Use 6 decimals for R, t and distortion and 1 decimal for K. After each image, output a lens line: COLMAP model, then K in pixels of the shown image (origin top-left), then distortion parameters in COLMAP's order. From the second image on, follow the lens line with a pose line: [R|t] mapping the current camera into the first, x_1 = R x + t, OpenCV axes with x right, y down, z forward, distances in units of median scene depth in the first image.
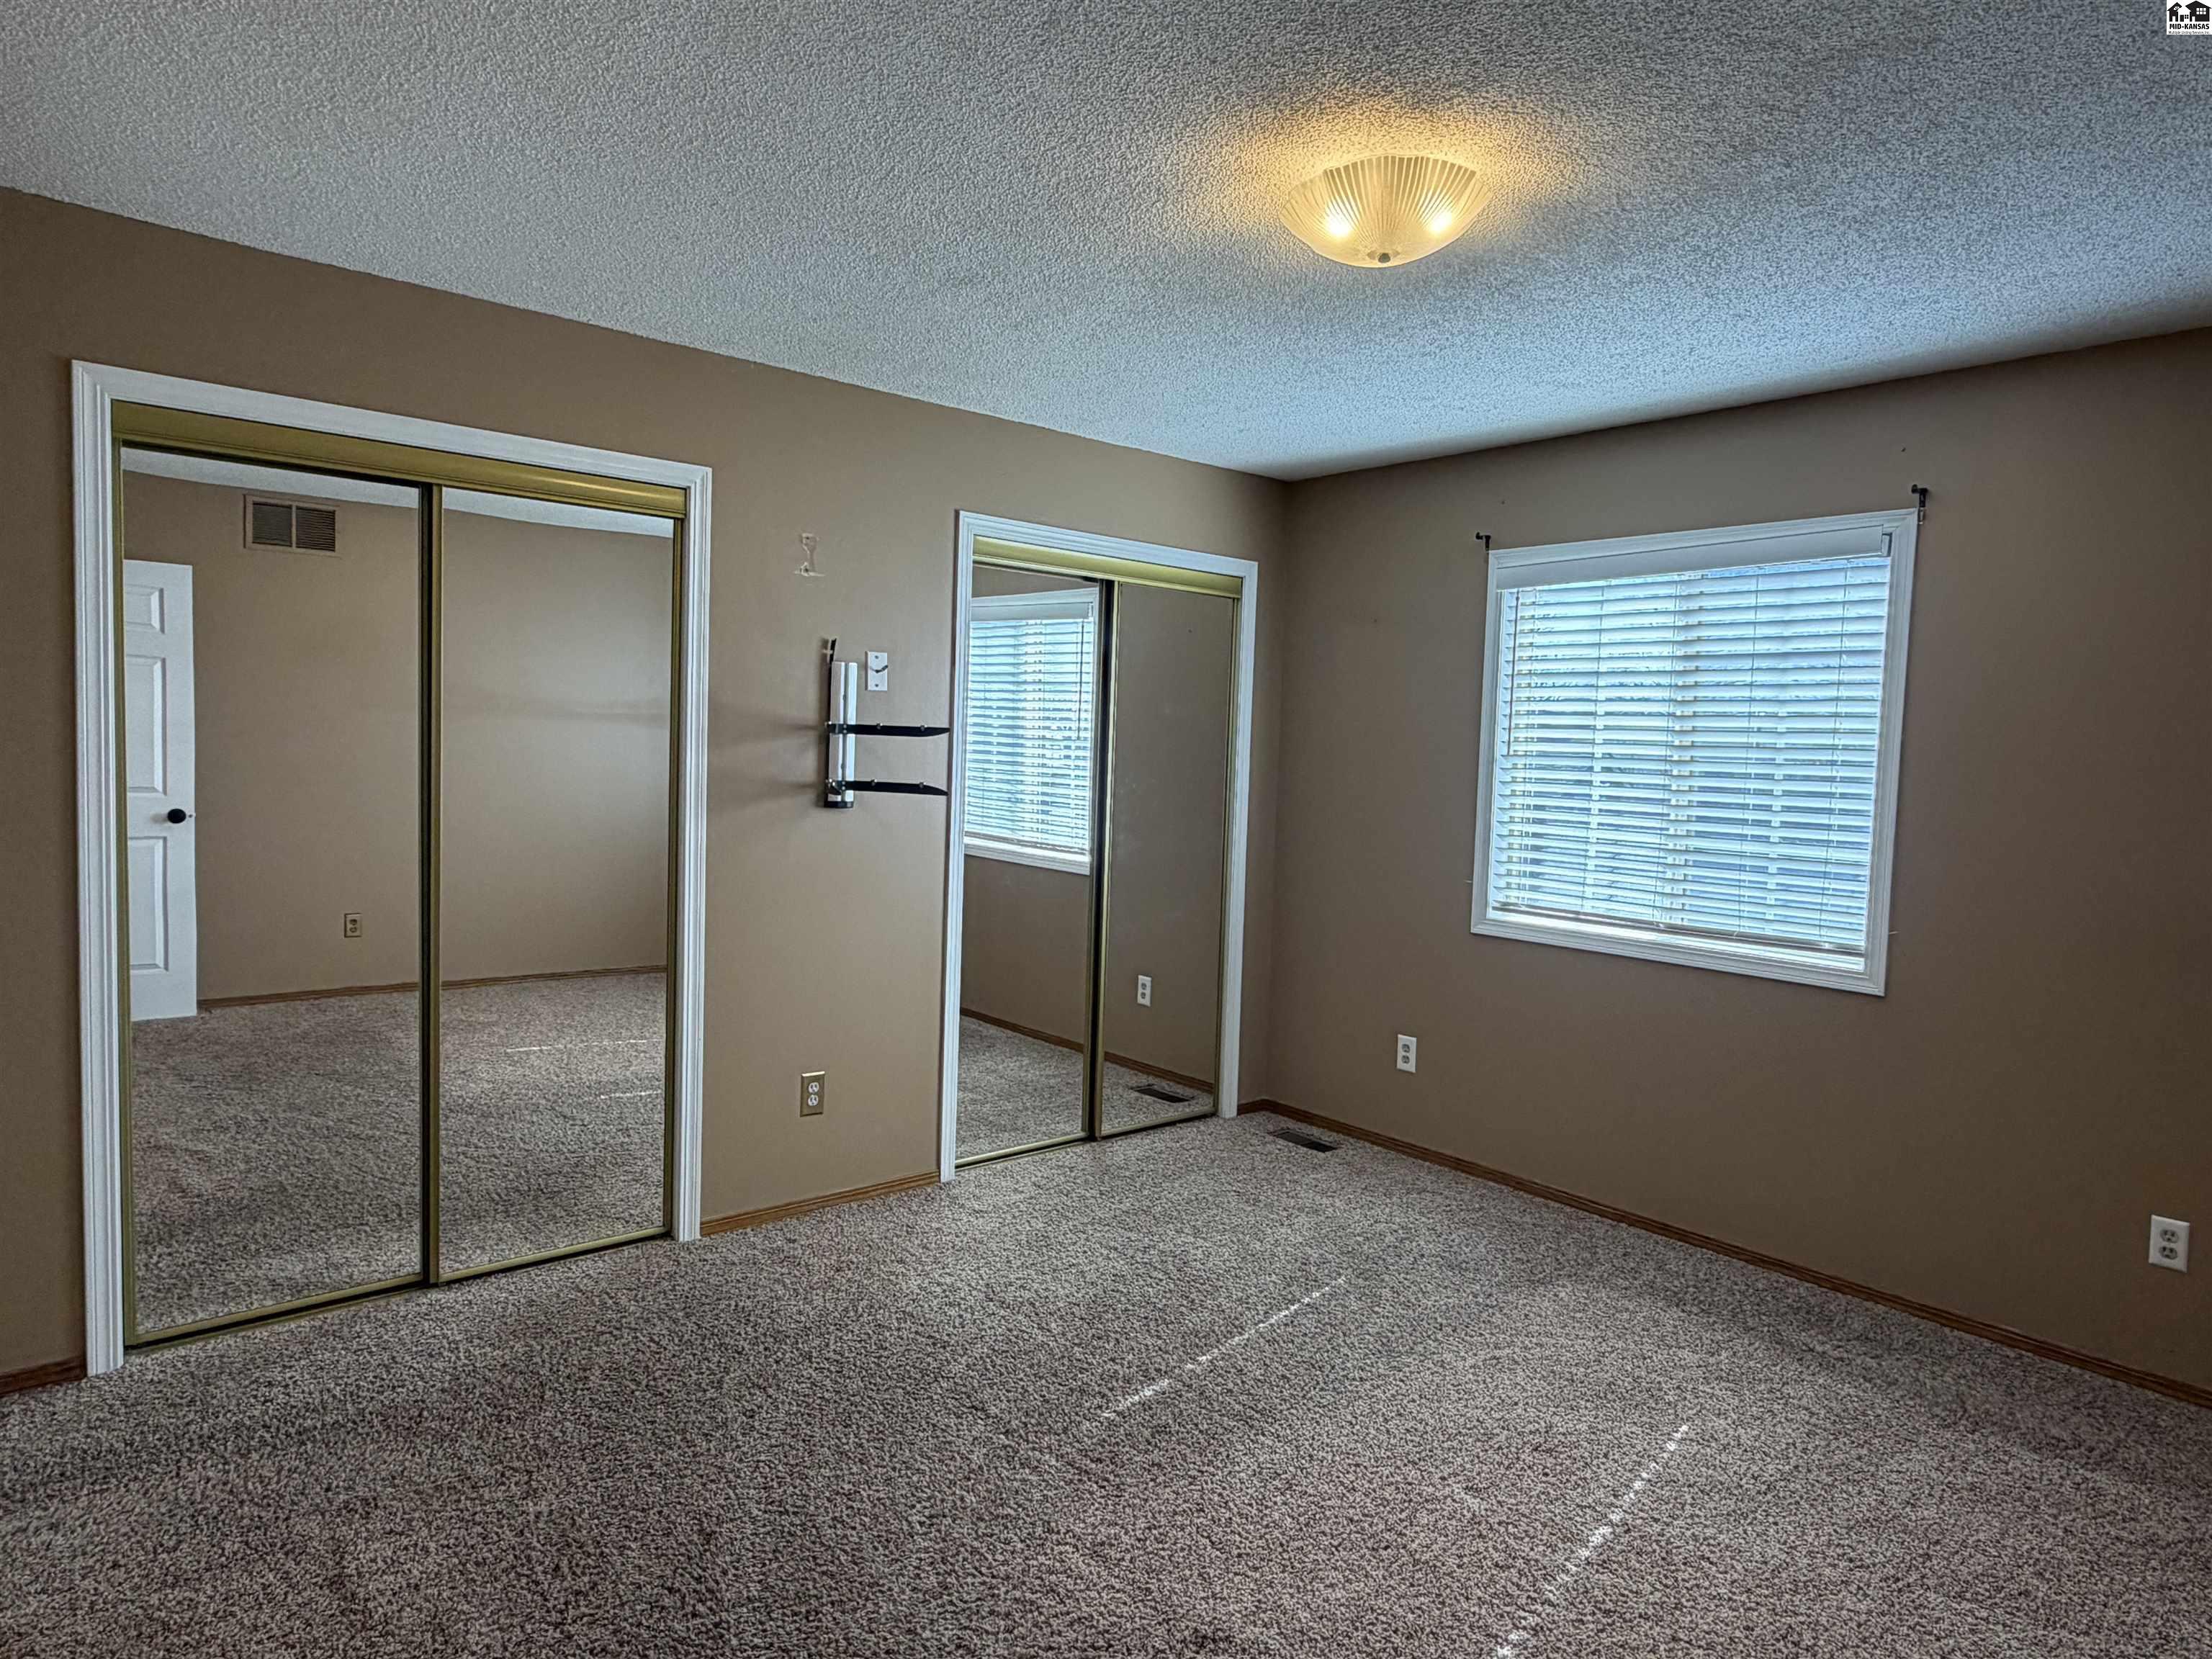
lens RADIAL K [[1312.7, 0, 1107.2], [0, 1312.7, 824.9], [0, 0, 1]] dist [-0.001388, 0.002978]
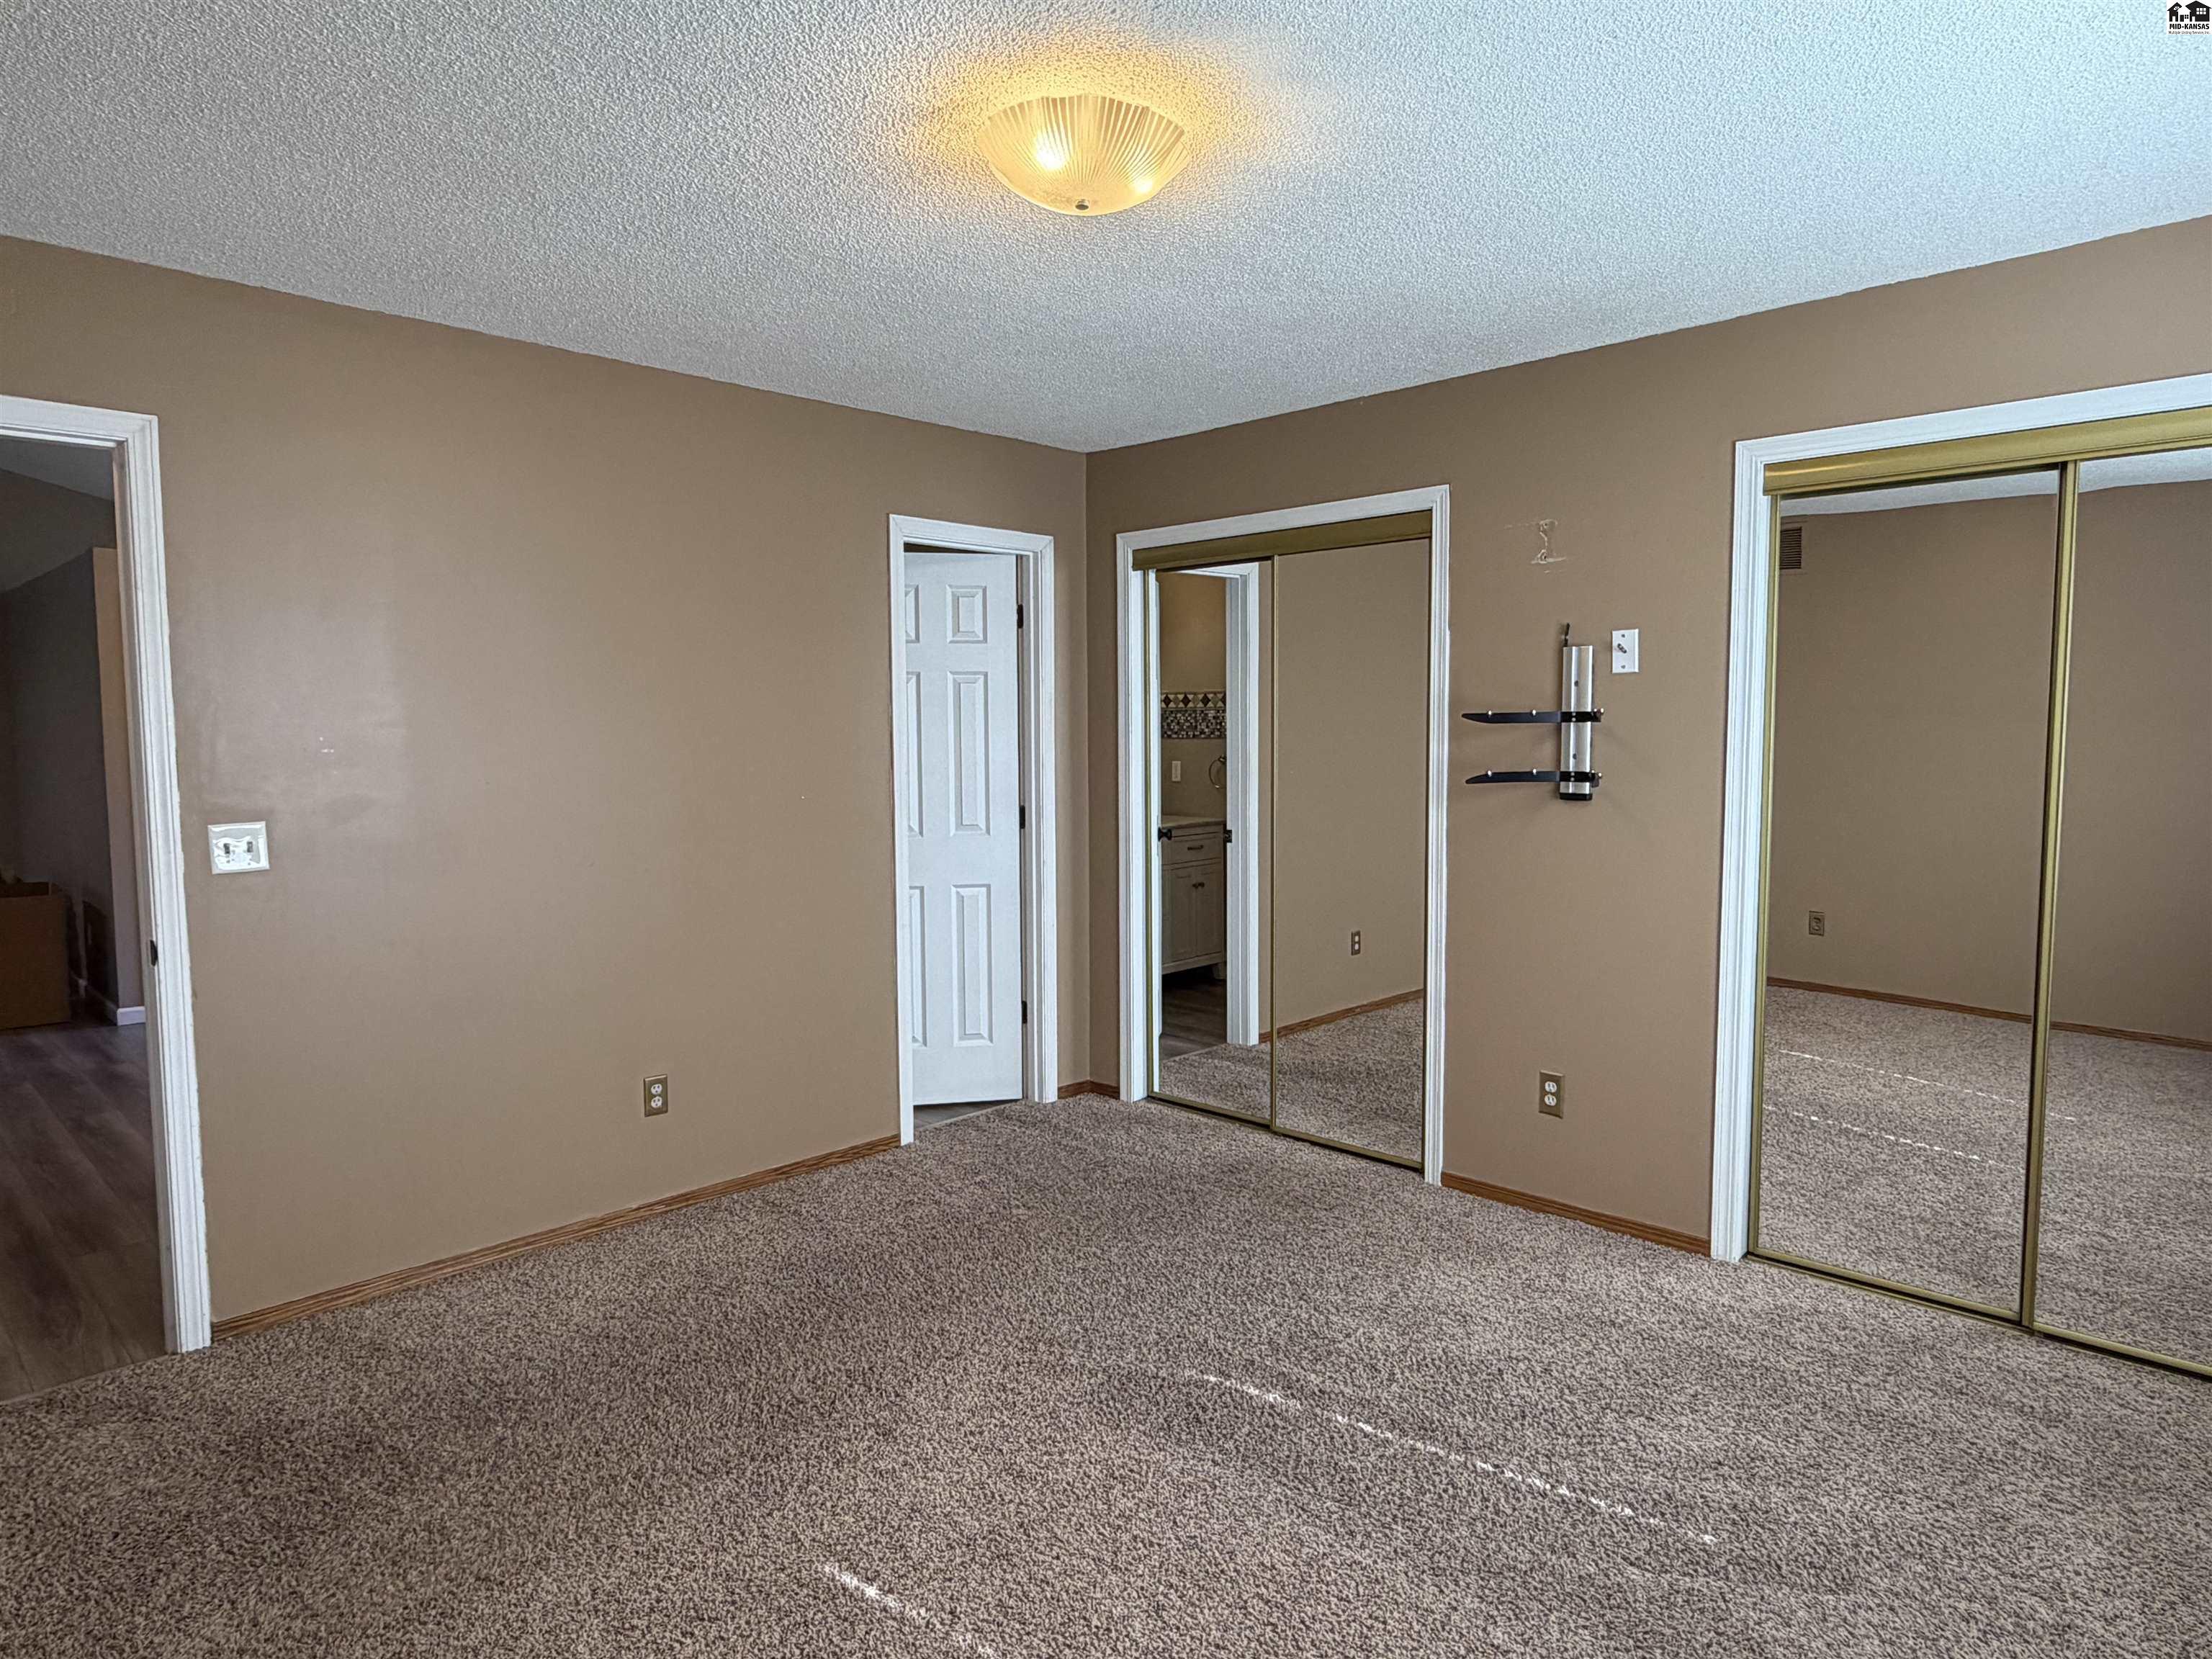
lens RADIAL K [[1312.7, 0, 1104.9], [0, 1312.7, 834.7], [0, 0, 1]] dist [-0.001388, 0.002978]
pose [[0.086307, 0.044168, -0.995289, 0.559194], [-0.054351, 0.997738, 0.039564, -0.005505], [0.994785, 0.050680, 0.088513, 0.452912]]
